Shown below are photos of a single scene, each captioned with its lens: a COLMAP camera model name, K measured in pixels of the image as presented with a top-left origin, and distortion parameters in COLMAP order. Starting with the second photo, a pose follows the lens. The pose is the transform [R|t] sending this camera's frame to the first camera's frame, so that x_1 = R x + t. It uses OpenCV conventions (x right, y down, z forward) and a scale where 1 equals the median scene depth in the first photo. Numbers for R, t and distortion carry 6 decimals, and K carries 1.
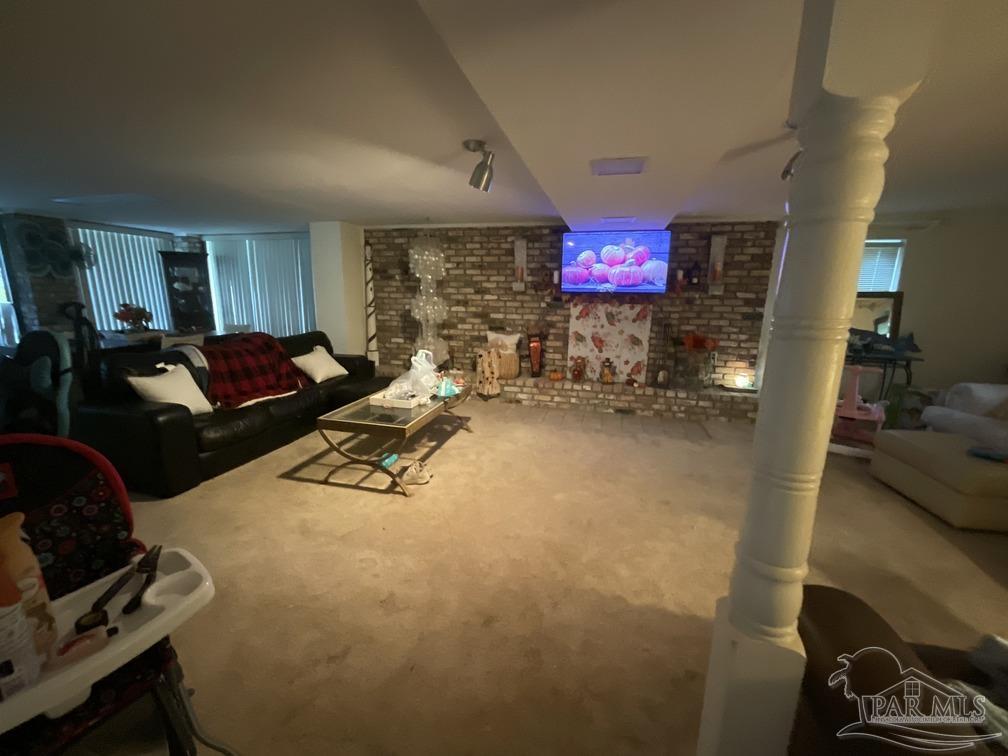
lens RADIAL K [[407.3, 0, 504.0], [0, 407.3, 378.0], [0, 0, 1]] dist [0.000421, 0.000339]
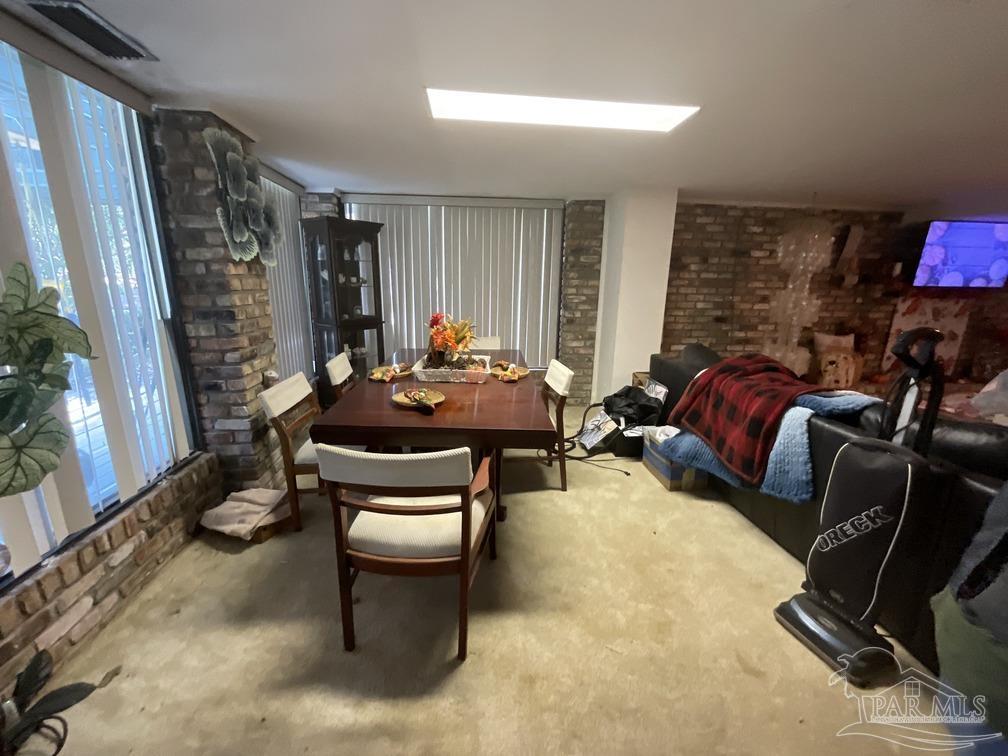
lens RADIAL K [[407.3, 0, 504.0], [0, 407.3, 378.0], [0, 0, 1]] dist [0.000421, 0.000339]
pose [[0.941152, -0.081374, 0.328041, -0.932609], [0.068971, 0.996400, 0.049290, -0.105356], [-0.330871, -0.023764, 0.943377, 0.399889]]
